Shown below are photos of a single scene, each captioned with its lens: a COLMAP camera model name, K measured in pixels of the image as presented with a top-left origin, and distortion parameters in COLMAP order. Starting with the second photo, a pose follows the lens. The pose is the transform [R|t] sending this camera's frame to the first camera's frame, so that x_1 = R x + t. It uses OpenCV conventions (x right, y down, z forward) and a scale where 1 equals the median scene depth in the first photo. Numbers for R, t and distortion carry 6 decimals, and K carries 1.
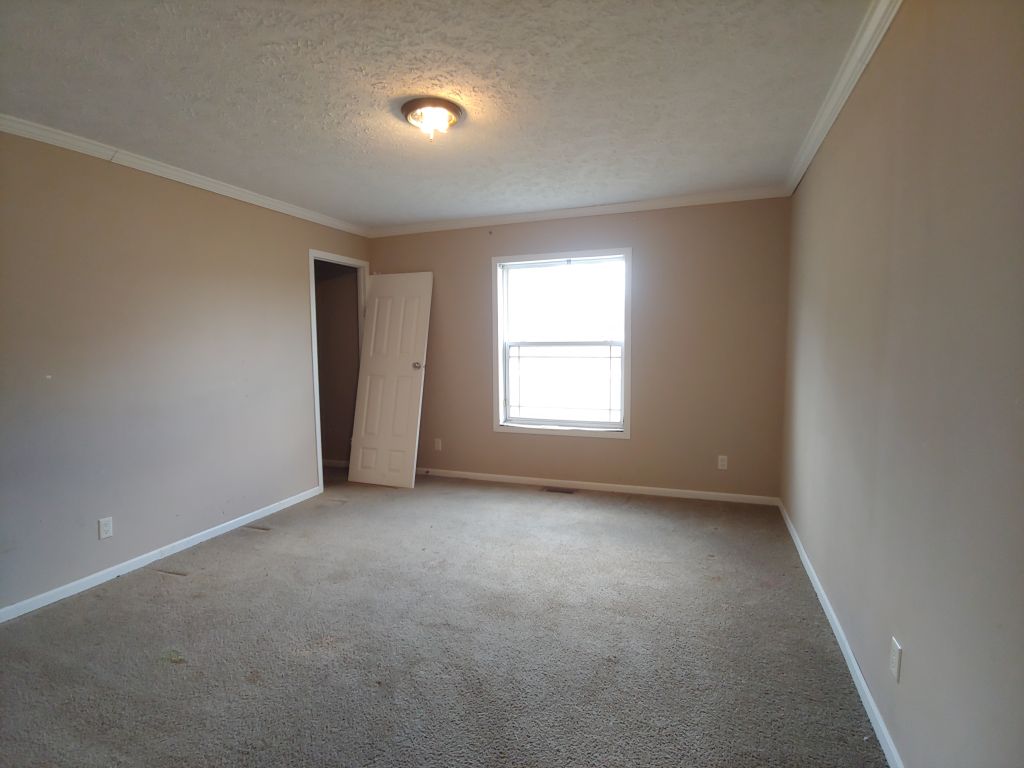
lens RADIAL K [[517.5, 0, 512.0], [0, 517.5, 384.0], [0, 0, 1]] dist [-0.005626, -0.000746]
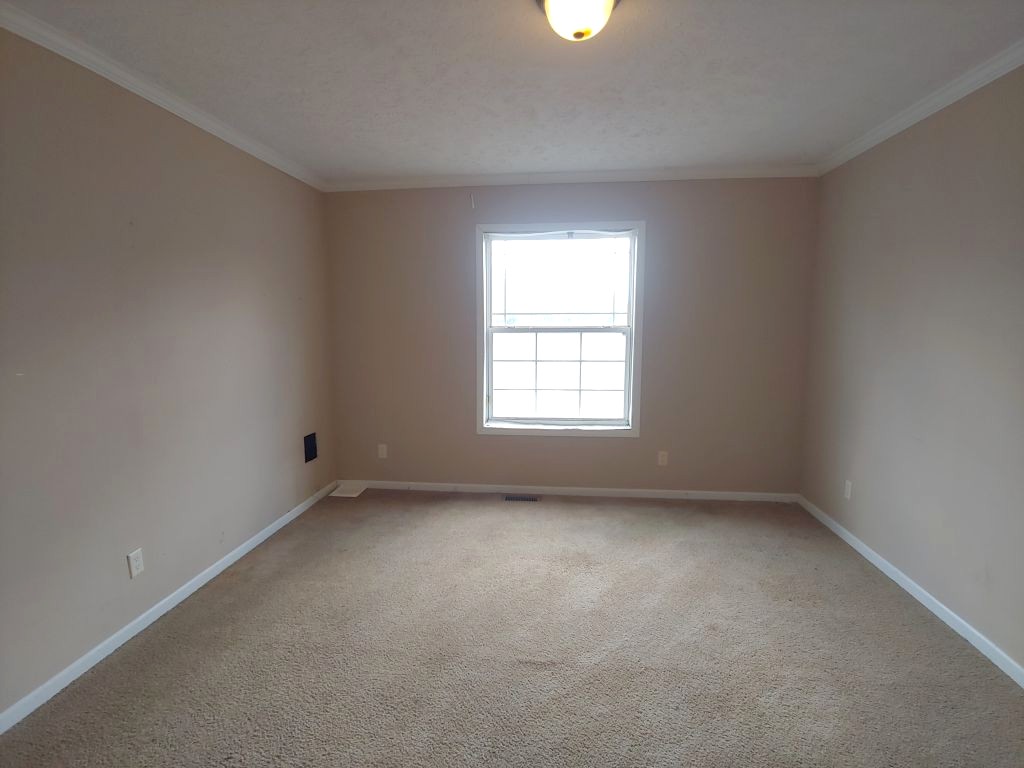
lens RADIAL K [[582.4, 0, 509.6], [0, 582.4, 397.6], [0, 0, 1]] dist [-0.003315, -0.000436]
pose [[0.972882, -0.017033, 0.230675, -0.207685], [0.008270, 0.999209, 0.038904, -0.004112], [-0.231155, -0.035941, 0.972253, 0.069102]]
